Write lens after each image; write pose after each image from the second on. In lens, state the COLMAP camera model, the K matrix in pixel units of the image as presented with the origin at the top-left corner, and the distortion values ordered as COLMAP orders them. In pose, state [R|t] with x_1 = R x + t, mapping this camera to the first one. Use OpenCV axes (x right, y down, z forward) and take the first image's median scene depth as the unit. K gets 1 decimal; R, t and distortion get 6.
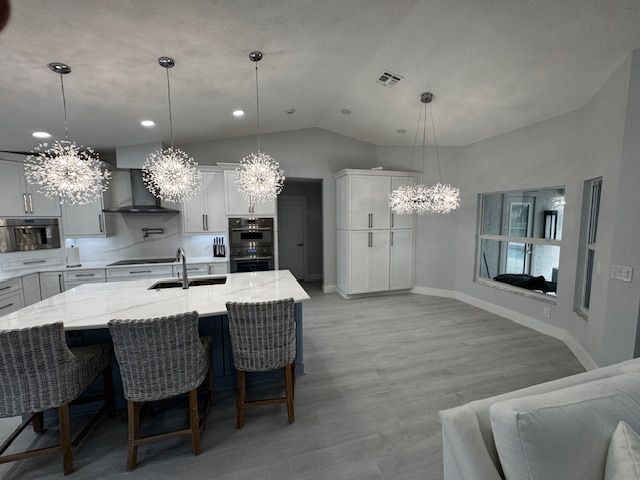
lens RADIAL K [[256.3, 0, 319.9], [0, 256.3, 241.1], [0, 0, 1]] dist [-0.001051, -0.000286]
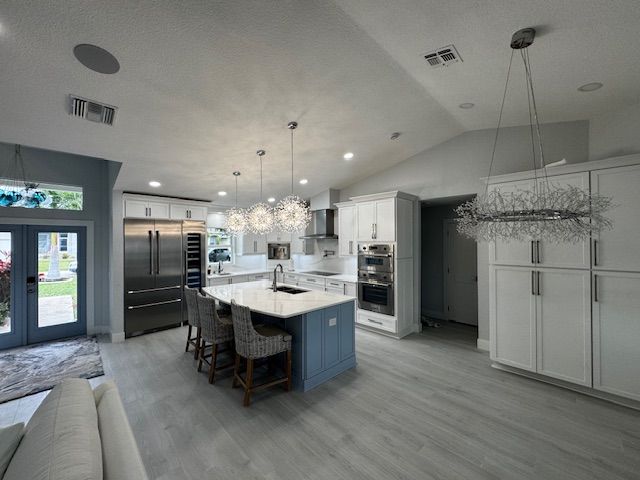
lens RADIAL K [[256.3, 0, 318.7], [0, 256.3, 241.6], [0, 0, 1]] dist [-0.001051, -0.000286]
pose [[0.472589, 0.006229, -0.881261, 0.585594], [-0.086842, 0.995437, -0.039534, -0.042384], [0.876994, 0.095214, 0.470973, 0.319197]]
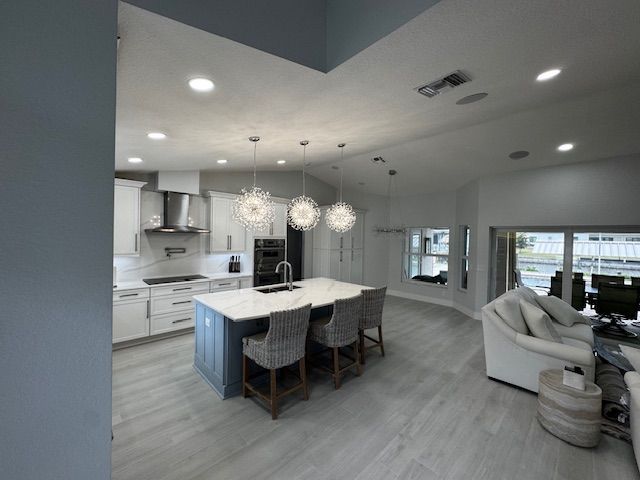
lens RADIAL K [[256.3, 0, 319.2], [0, 256.3, 241.8], [0, 0, 1]] dist [-0.001051, -0.000286]
pose [[0.885908, 0.014240, 0.463643, -0.671731], [0.019307, 0.997531, -0.067528, 0.009533], [-0.463460, 0.068775, 0.883445, -0.215341]]
